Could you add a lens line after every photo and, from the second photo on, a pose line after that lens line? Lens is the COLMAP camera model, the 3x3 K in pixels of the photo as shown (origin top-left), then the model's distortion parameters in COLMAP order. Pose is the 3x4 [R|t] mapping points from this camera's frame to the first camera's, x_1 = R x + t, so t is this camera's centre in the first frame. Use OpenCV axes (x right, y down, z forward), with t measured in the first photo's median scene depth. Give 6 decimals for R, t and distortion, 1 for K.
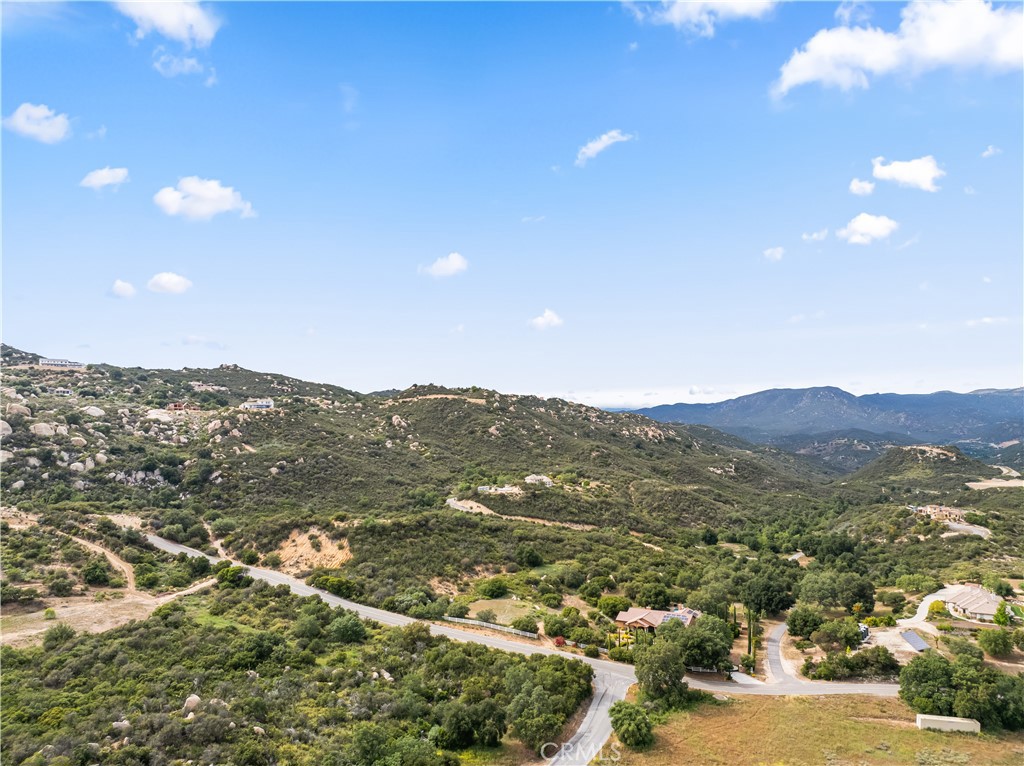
lens RADIAL K [[748.3, 0, 512.0], [0, 748.3, 383.0], [0, 0, 1]] dist [-0.042664, -0.005546]
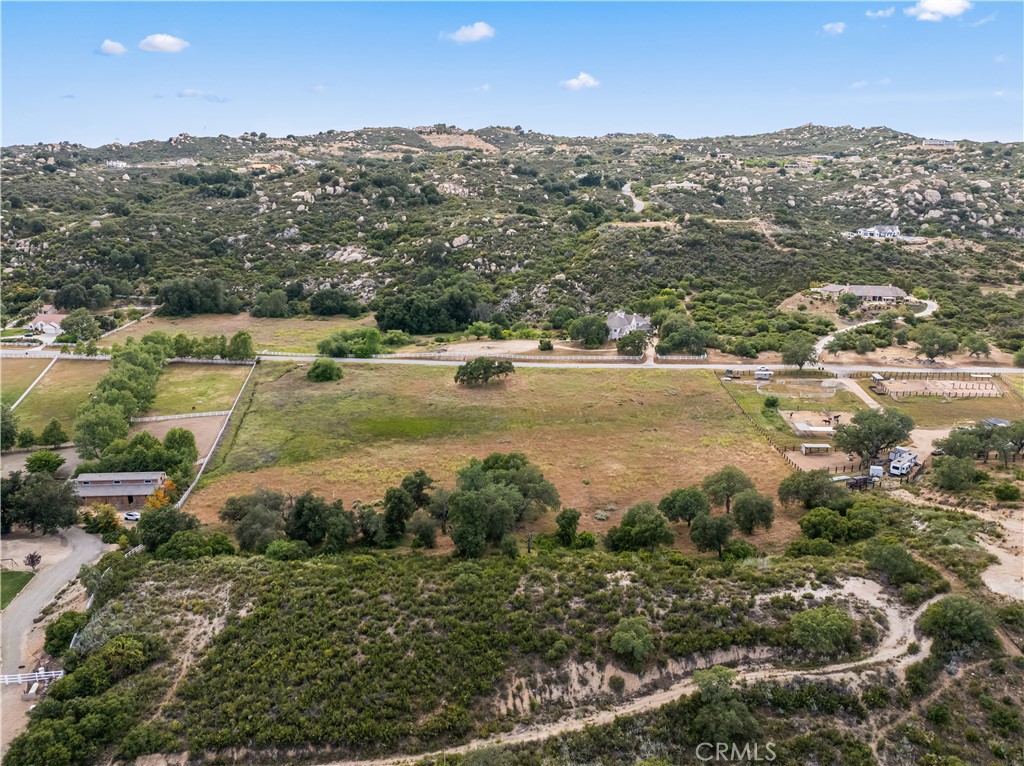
lens RADIAL K [[727.3, 0, 512.0], [0, 727.3, 383.0], [0, 0, 1]] dist [-0.036228, -0.006050]
pose [[0.536311, 0.221894, -0.814330, 0.105571], [0.041214, 0.956787, 0.287855, -0.022108], [0.843013, -0.187941, 0.503990, -0.419769]]
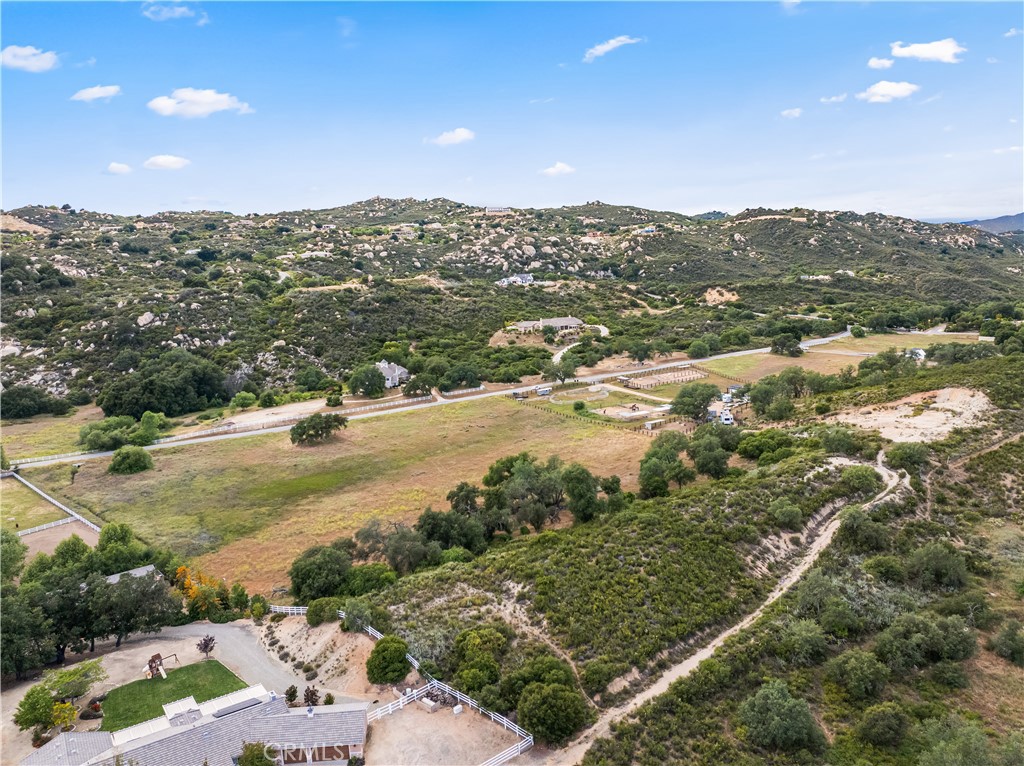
lens RADIAL K [[748.3, 0, 512.0], [0, 748.3, 383.0], [0, 0, 1]] dist [-0.042664, -0.005546]
pose [[0.917428, 0.026045, -0.397049, 0.019235], [0.066703, 0.973668, 0.217994, -0.018505], [0.392271, -0.226478, 0.891533, -0.556492]]
